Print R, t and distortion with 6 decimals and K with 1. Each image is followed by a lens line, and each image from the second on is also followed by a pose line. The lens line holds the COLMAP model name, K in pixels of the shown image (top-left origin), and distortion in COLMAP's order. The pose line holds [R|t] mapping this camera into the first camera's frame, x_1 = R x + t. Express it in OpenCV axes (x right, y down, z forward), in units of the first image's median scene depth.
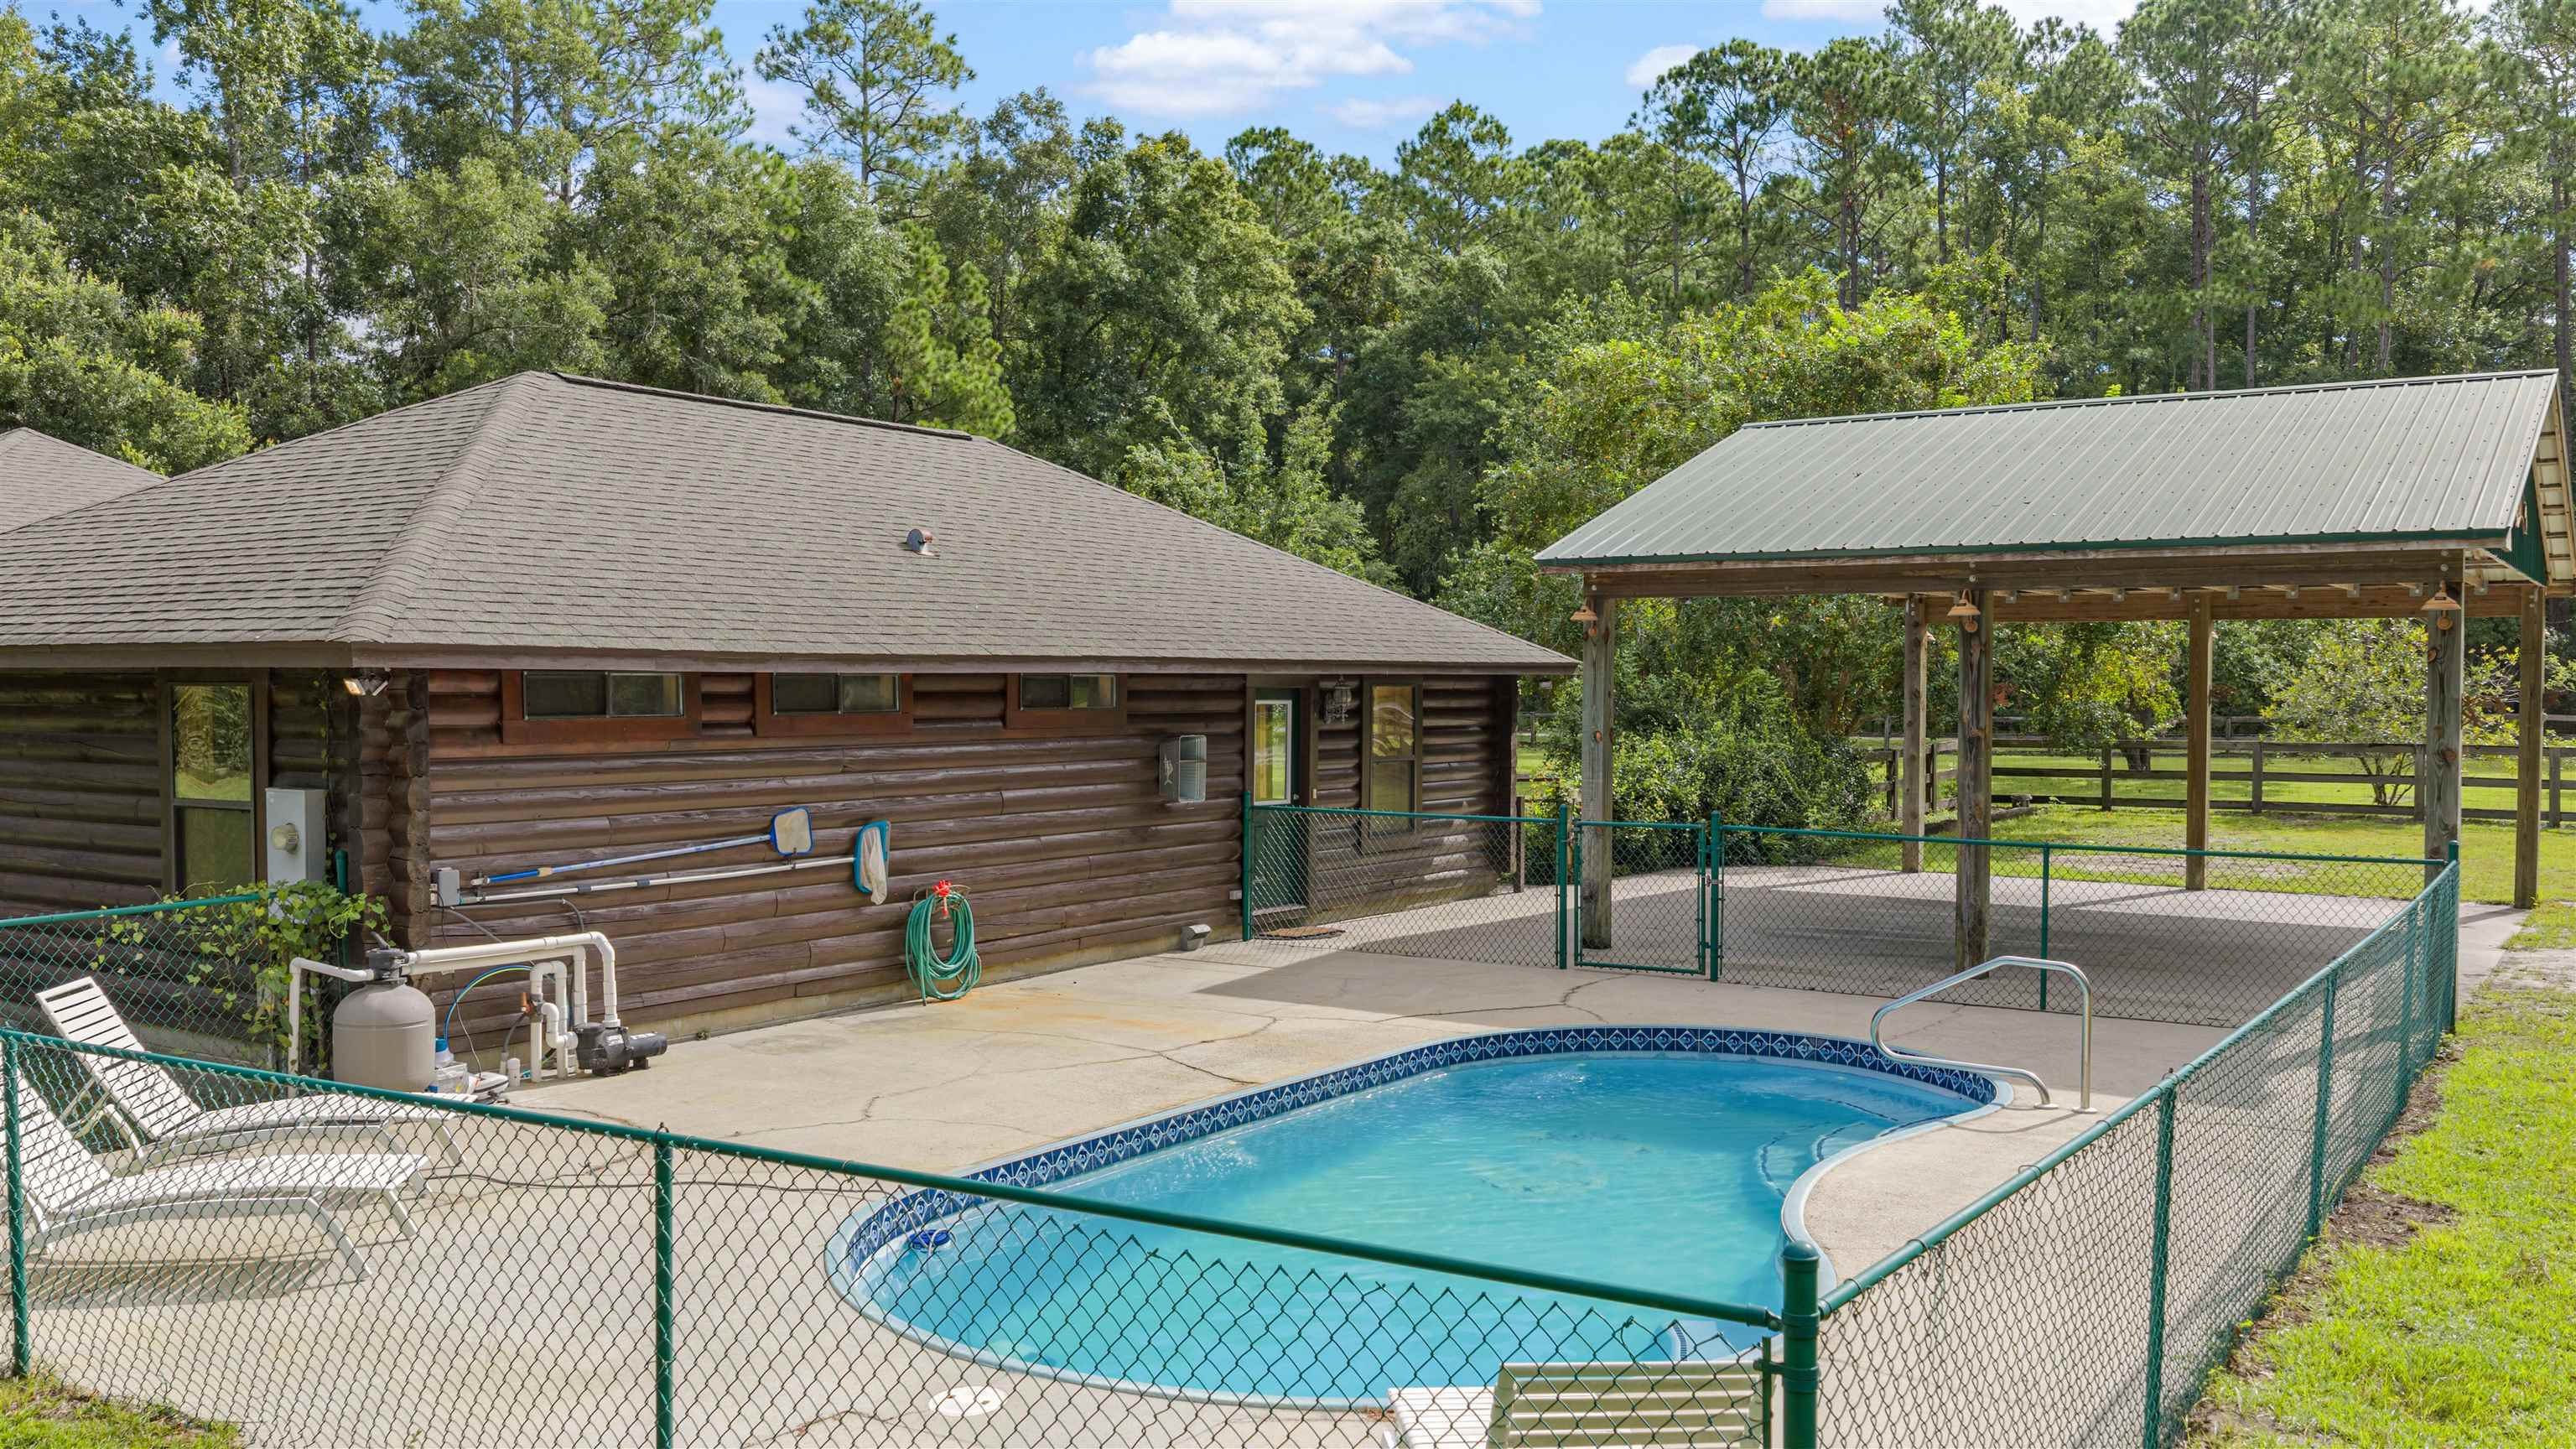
lens RADIAL K [[2114.6, 0, 1279.9], [0, 2114.6, 727.1], [0, 0, 1]] dist [0.014569, -0.035964]
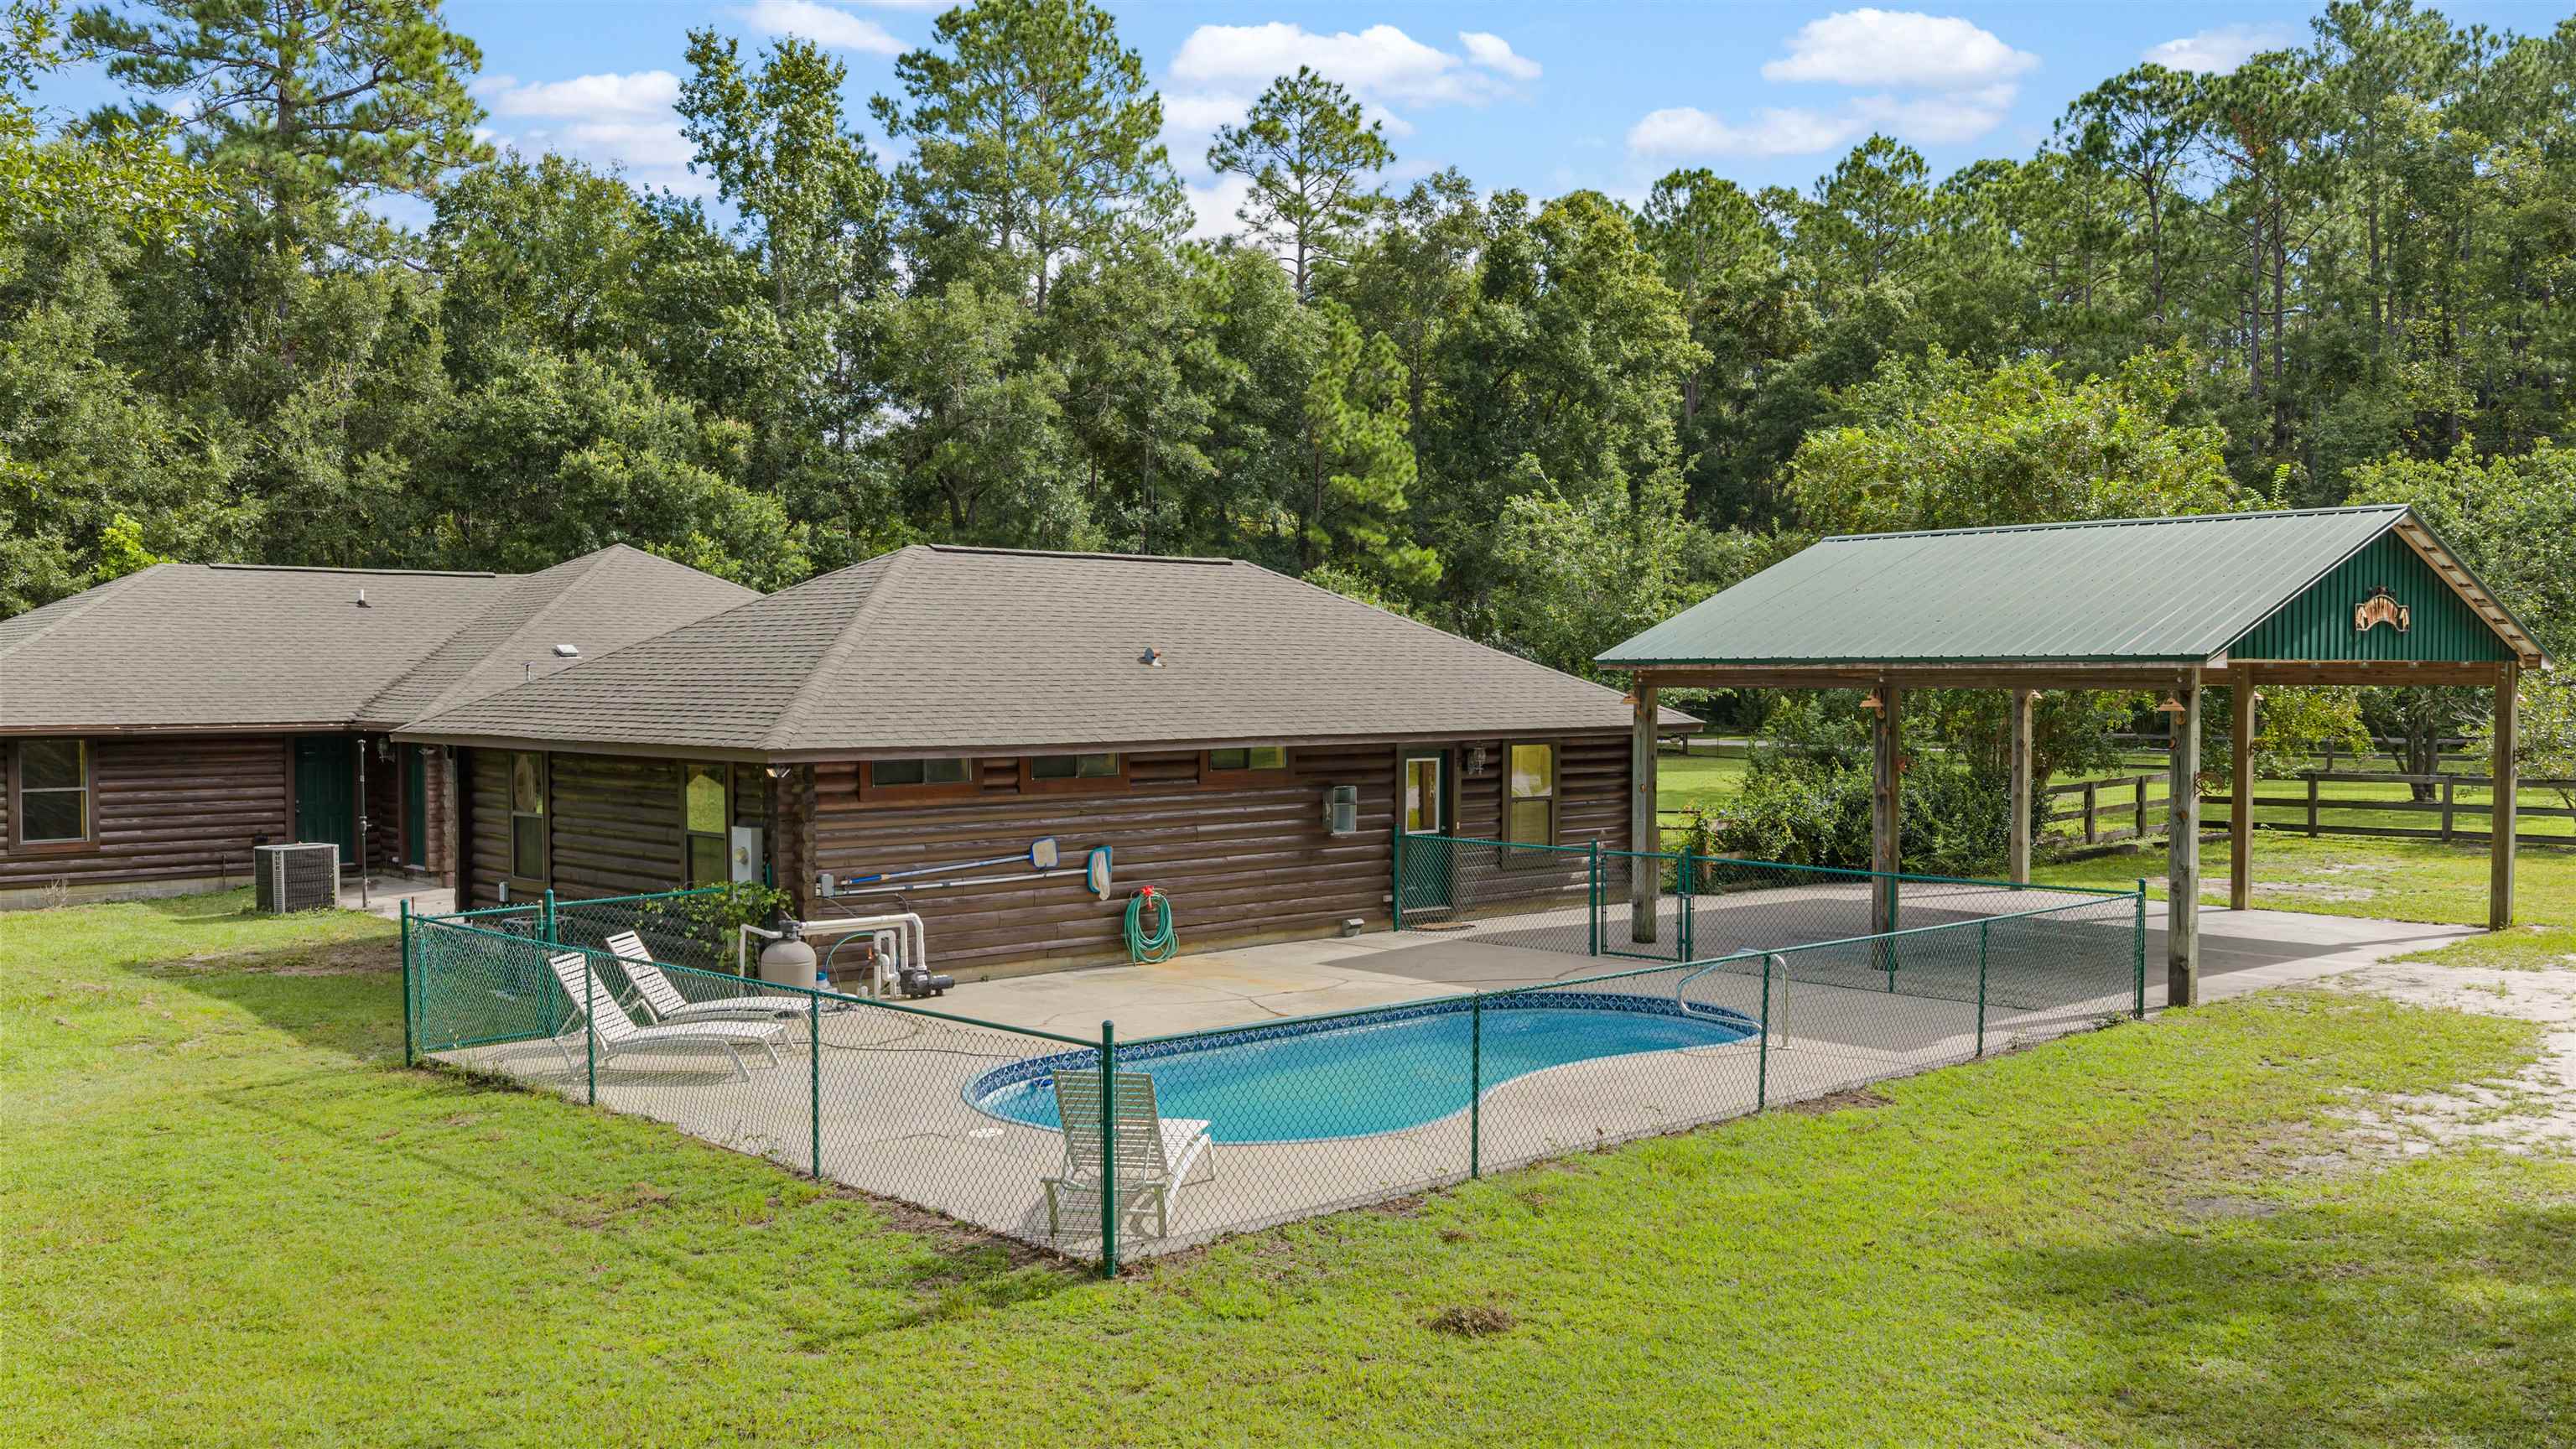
lens RADIAL K [[2114.6, 0, 1294.5], [0, 2114.6, 719.9], [0, 0, 1]] dist [0.014569, -0.035964]
pose [[0.972675, 0.000559, -0.232170, 0.121696], [-0.000866, 0.999999, -0.001220, -0.018554], [0.232169, 0.001387, 0.972674, -0.189614]]
